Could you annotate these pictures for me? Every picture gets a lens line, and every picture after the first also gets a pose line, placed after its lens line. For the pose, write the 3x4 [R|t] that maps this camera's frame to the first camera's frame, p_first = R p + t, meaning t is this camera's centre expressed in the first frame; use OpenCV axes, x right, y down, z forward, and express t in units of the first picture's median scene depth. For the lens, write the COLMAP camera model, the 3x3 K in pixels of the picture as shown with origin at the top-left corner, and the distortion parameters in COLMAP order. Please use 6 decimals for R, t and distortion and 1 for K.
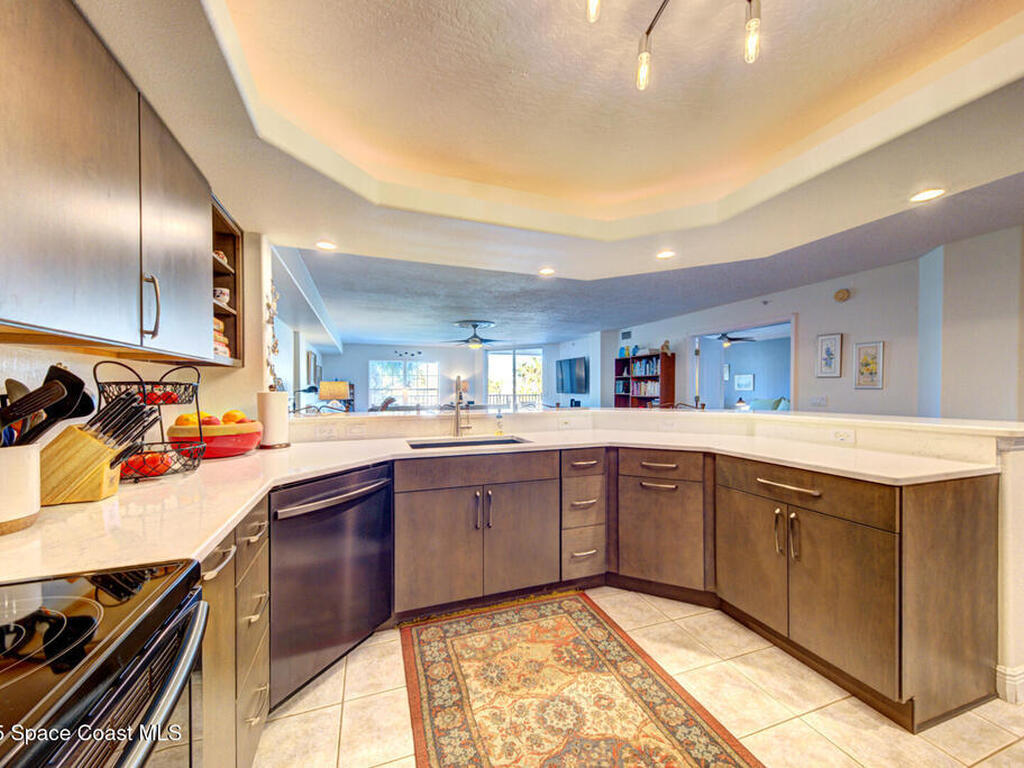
lens RADIAL K [[394.7, 0, 509.0], [0, 394.7, 394.6], [0, 0, 1]] dist [0.015446, -0.001749]
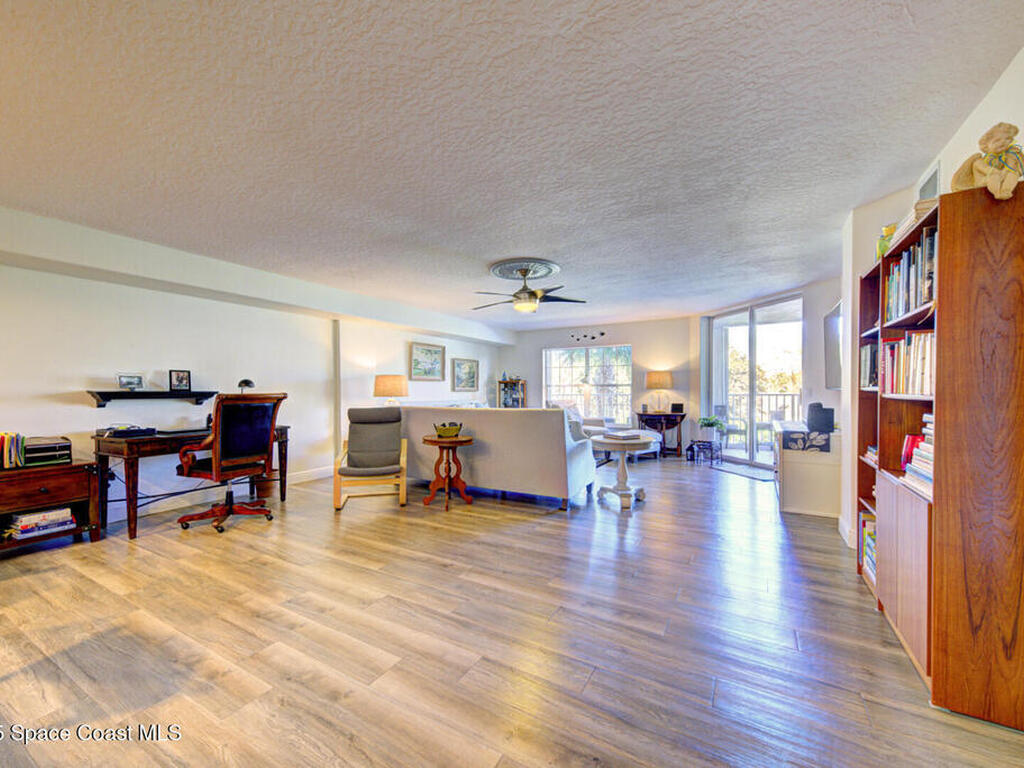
lens RADIAL K [[412.9, 0, 512.5], [0, 412.9, 391.0], [0, 0, 1]] dist [0.001036, 0.000019]
pose [[0.644119, 0.000785, -0.764925, 1.416917], [-0.006931, 0.999964, -0.004810, 0.006608], [0.764894, 0.008400, 0.644101, 2.374169]]
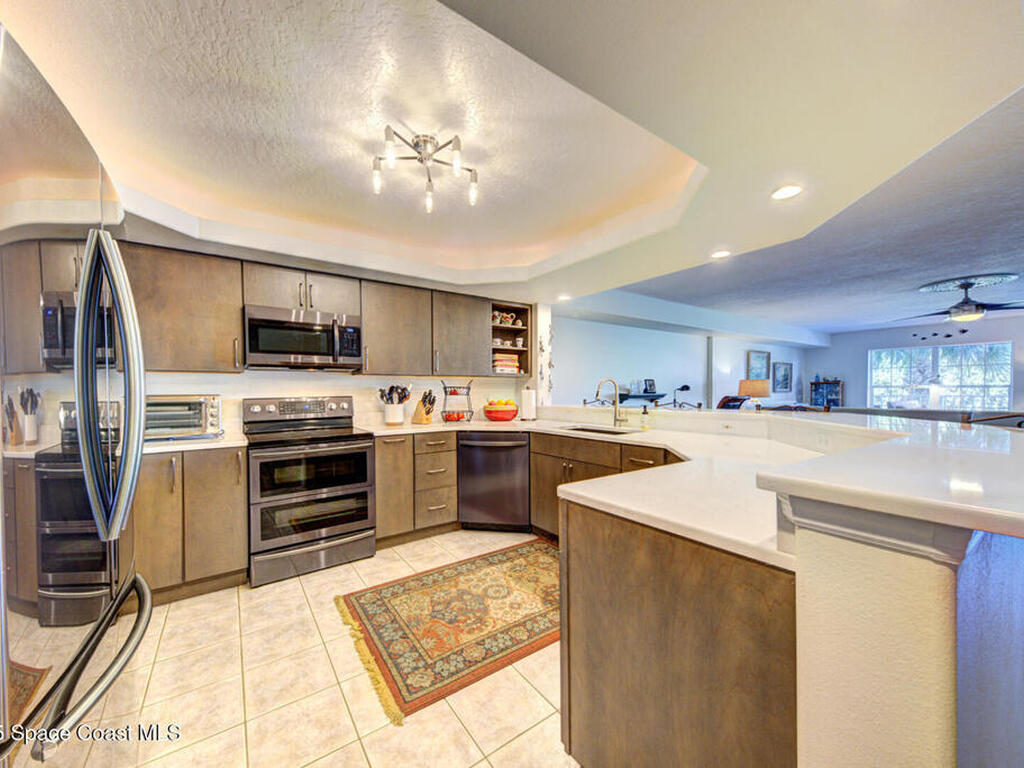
lens RADIAL K [[394.7, 0, 504.2], [0, 394.7, 390.5], [0, 0, 1]] dist [0.015446, -0.001749]
pose [[0.255647, 0.001895, -0.966768, 1.357649], [-0.006932, 0.999976, 0.000127, -0.006122], [0.966745, 0.006669, 0.255654, 0.495091]]
